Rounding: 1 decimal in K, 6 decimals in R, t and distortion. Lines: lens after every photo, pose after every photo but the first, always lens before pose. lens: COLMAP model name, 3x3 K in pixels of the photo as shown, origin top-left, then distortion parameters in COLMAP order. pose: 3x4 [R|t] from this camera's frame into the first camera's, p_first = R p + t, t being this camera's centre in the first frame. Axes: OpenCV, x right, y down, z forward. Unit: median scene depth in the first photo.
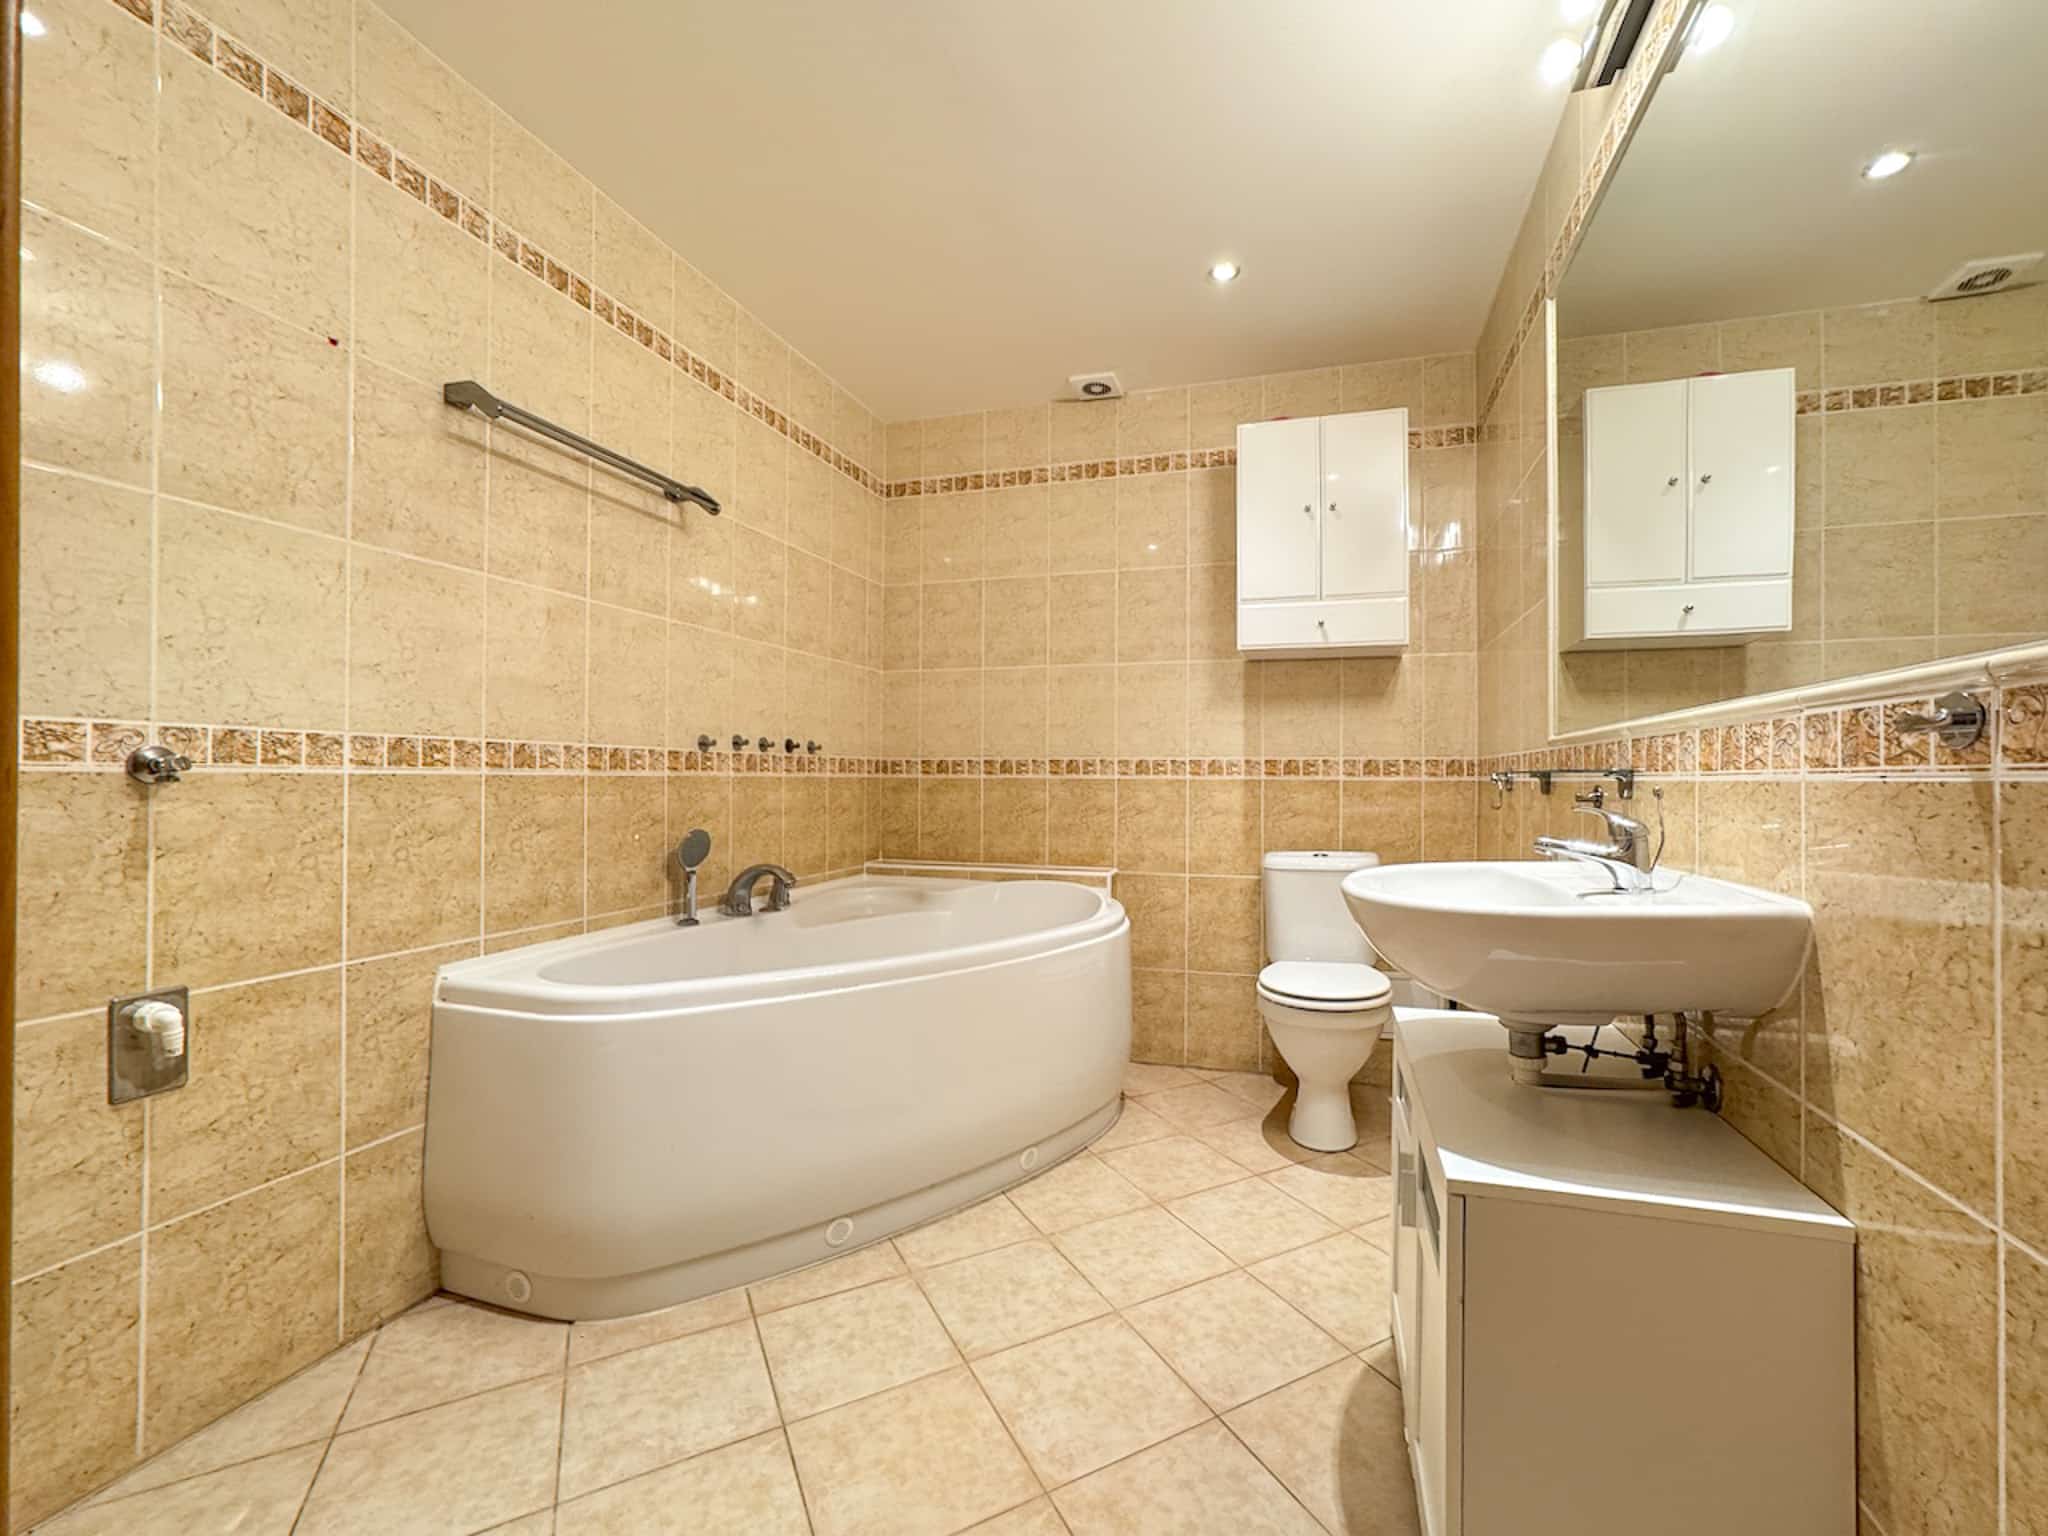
lens RADIAL K [[855.8, 0, 1062.1], [0, 855.8, 767.5], [0, 0, 1]] dist [-0.040880, 0.022217]
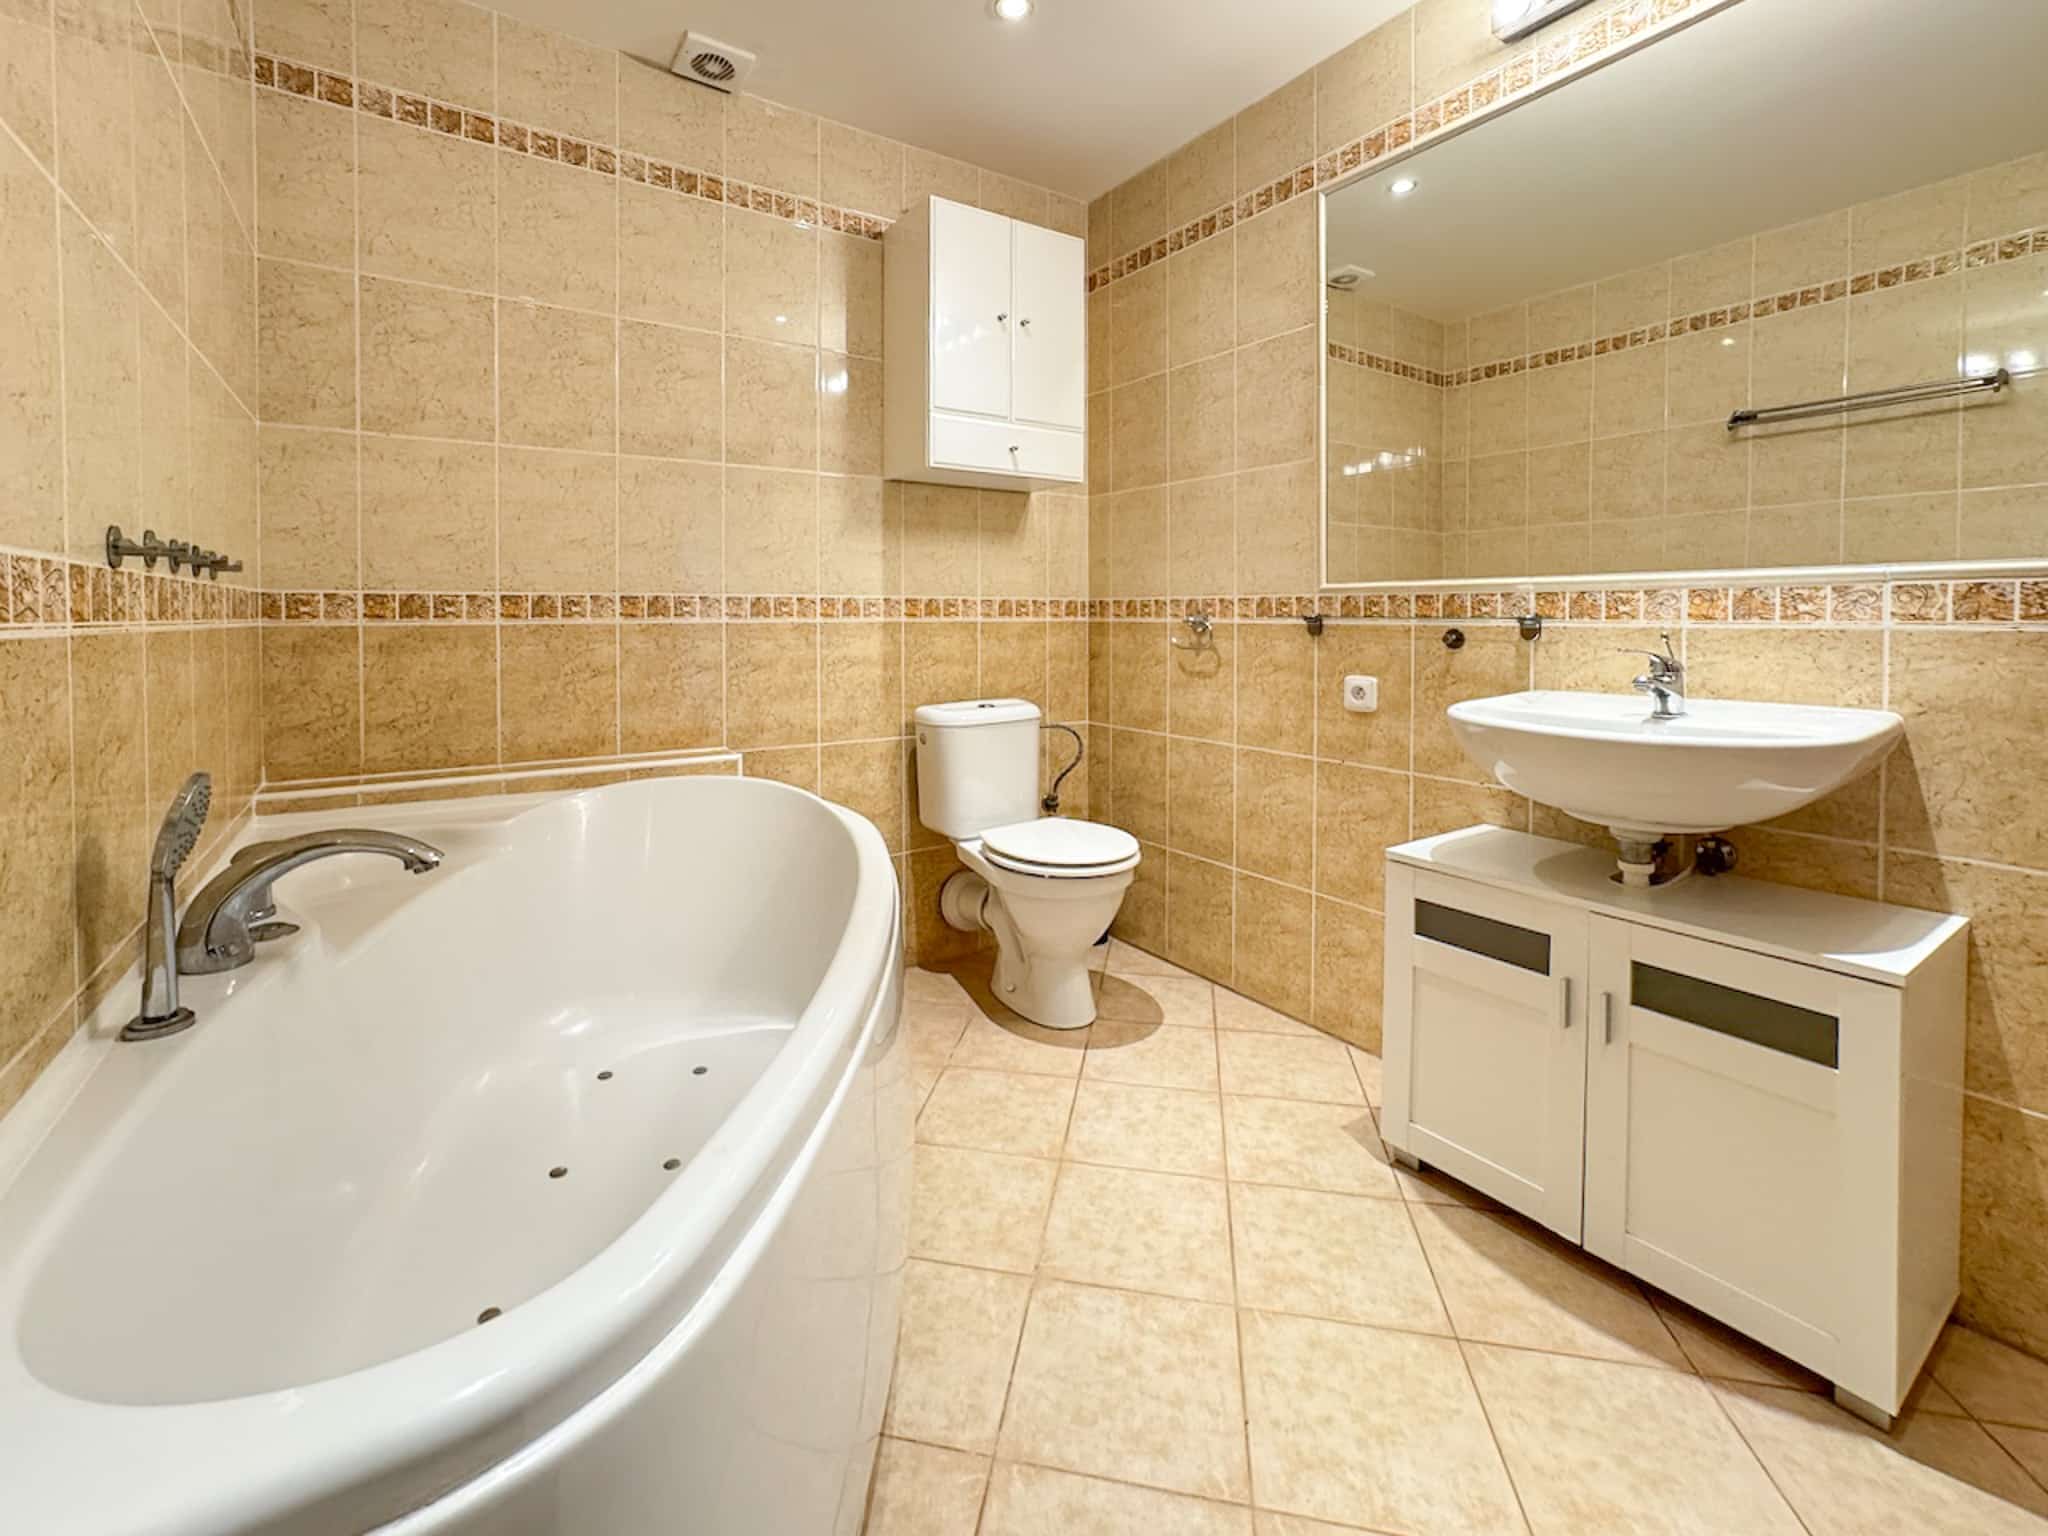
lens RADIAL K [[897.7, 0, 1019.6], [0, 897.7, 615.5], [0, 0, 1]] dist [-0.002261, 0.000062]
pose [[0.644731, -0.005528, 0.764389, -0.373880], [-0.000907, 0.999968, 0.007997, 0.000437], [-0.764409, -0.005849, 0.644705, 0.336517]]
